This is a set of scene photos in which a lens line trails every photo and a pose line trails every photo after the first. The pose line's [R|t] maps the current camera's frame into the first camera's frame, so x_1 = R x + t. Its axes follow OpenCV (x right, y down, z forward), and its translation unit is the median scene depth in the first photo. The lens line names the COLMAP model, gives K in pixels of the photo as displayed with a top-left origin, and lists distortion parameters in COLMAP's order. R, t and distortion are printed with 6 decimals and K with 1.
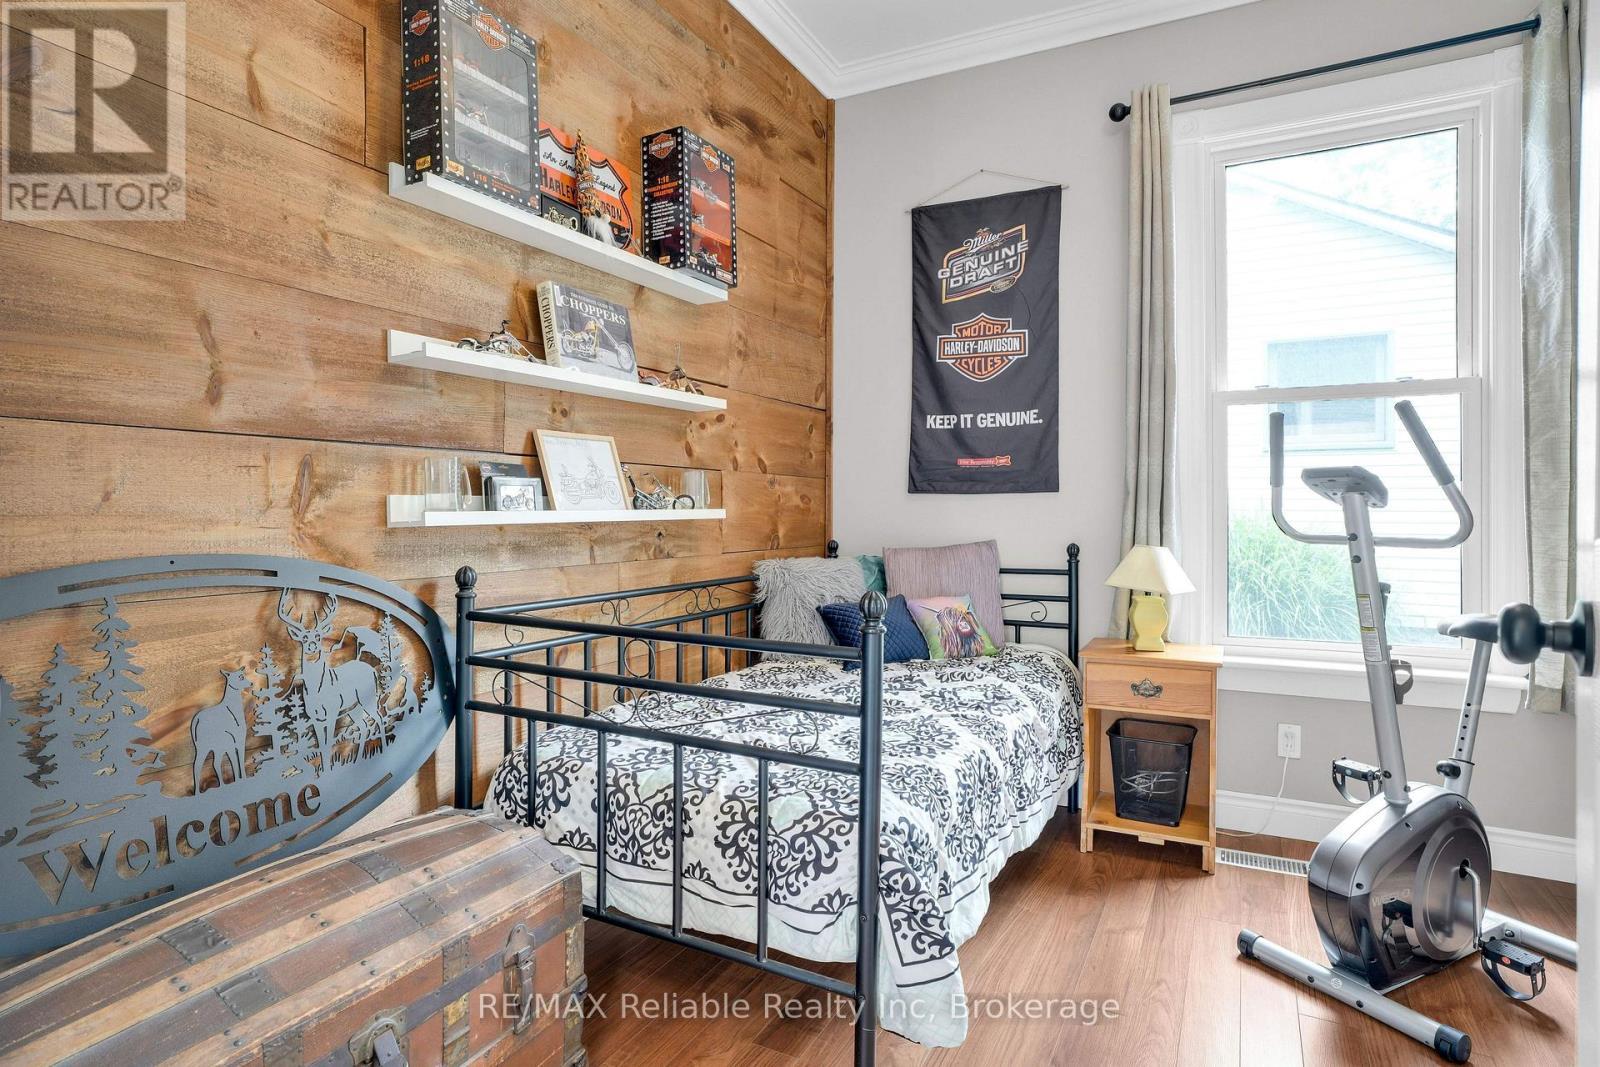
lens RADIAL K [[844.7, 0, 808.0], [0, 844.7, 520.6], [0, 0, 1]] dist [-0.016190, 0.002571]
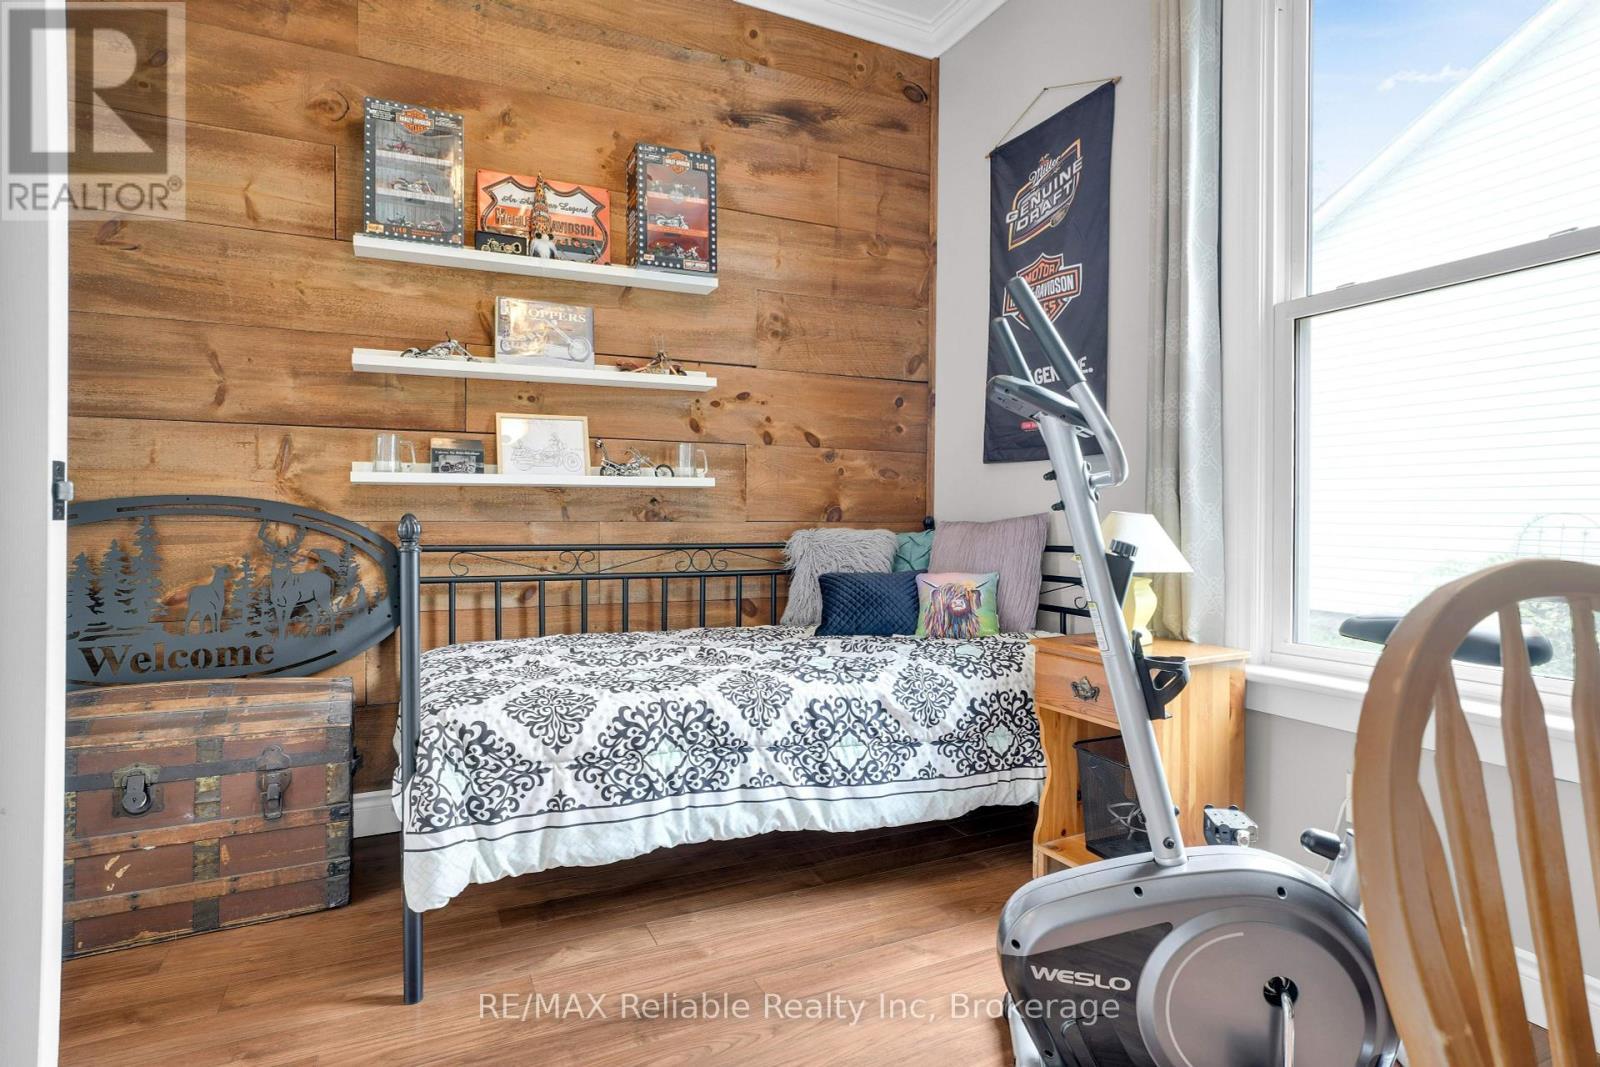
lens RADIAL K [[844.7, 0, 832.3], [0, 844.7, 528.6], [0, 0, 1]] dist [-0.016190, 0.002571]
pose [[0.804801, 0.010985, -0.593443, 0.891764], [-0.010885, 0.999934, 0.003746, 0.060978], [0.593445, 0.003445, 0.804867, 0.277263]]
